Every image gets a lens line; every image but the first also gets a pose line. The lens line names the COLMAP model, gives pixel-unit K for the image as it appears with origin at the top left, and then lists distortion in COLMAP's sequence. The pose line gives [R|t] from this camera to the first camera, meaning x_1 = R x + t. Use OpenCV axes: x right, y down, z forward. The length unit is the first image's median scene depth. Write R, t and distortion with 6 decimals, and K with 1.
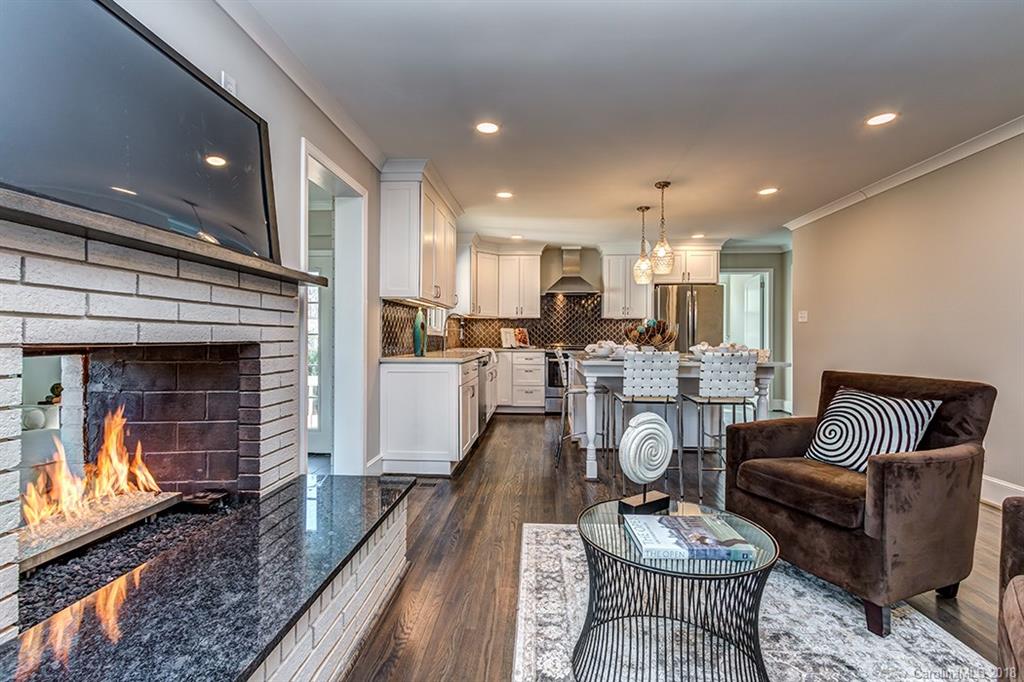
lens RADIAL K [[464.2, 0, 498.0], [0, 464.2, 338.2], [0, 0, 1]] dist [-0.002510, 0.001727]
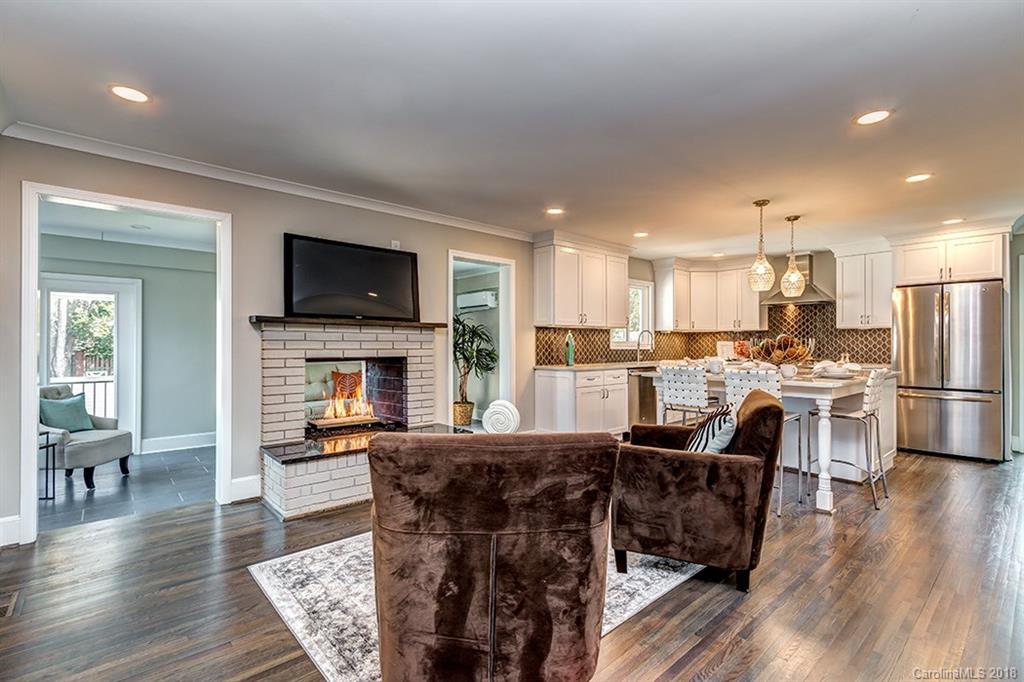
lens RADIAL K [[464.2, 0, 502.9], [0, 464.2, 344.6], [0, 0, 1]] dist [-0.002510, 0.001727]
pose [[0.712712, -0.005577, -0.701435, 0.390464], [0.002821, 0.999983, -0.005085, -0.010593], [0.701451, 0.001646, 0.712716, -0.072728]]
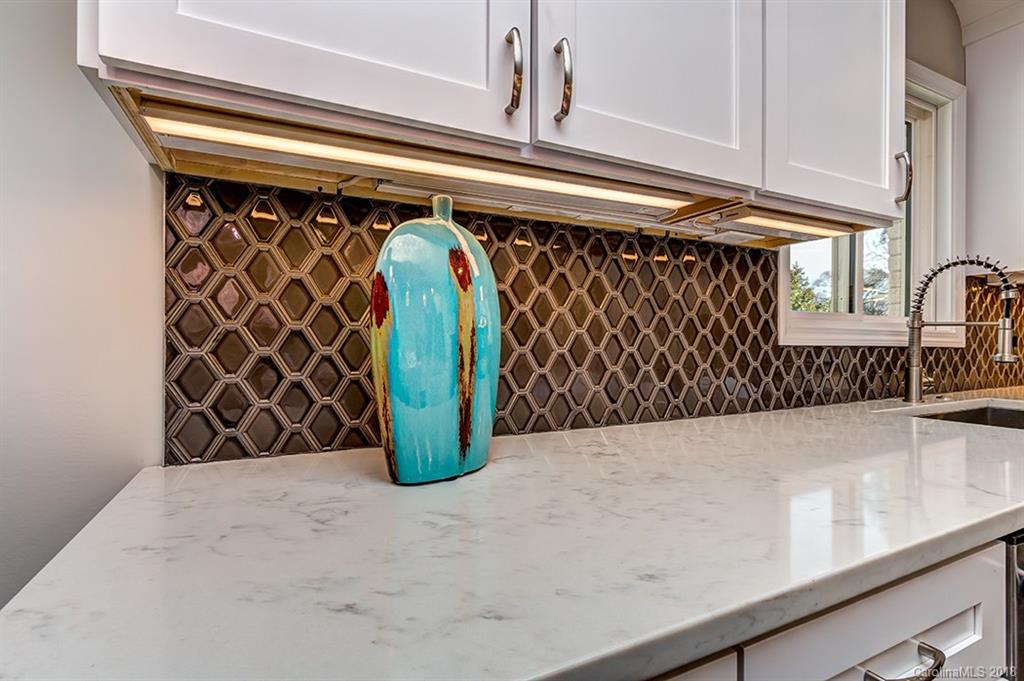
lens RADIAL K [[464.2, 0, 527.0], [0, 464.2, 335.3], [0, 0, 1]] dist [-0.002510, 0.001727]
pose [[0.519678, -0.014988, -0.854231, 0.000463], [-0.000077, 0.999845, -0.017589, -0.006307], [0.854362, 0.009207, 0.519596, 0.554172]]
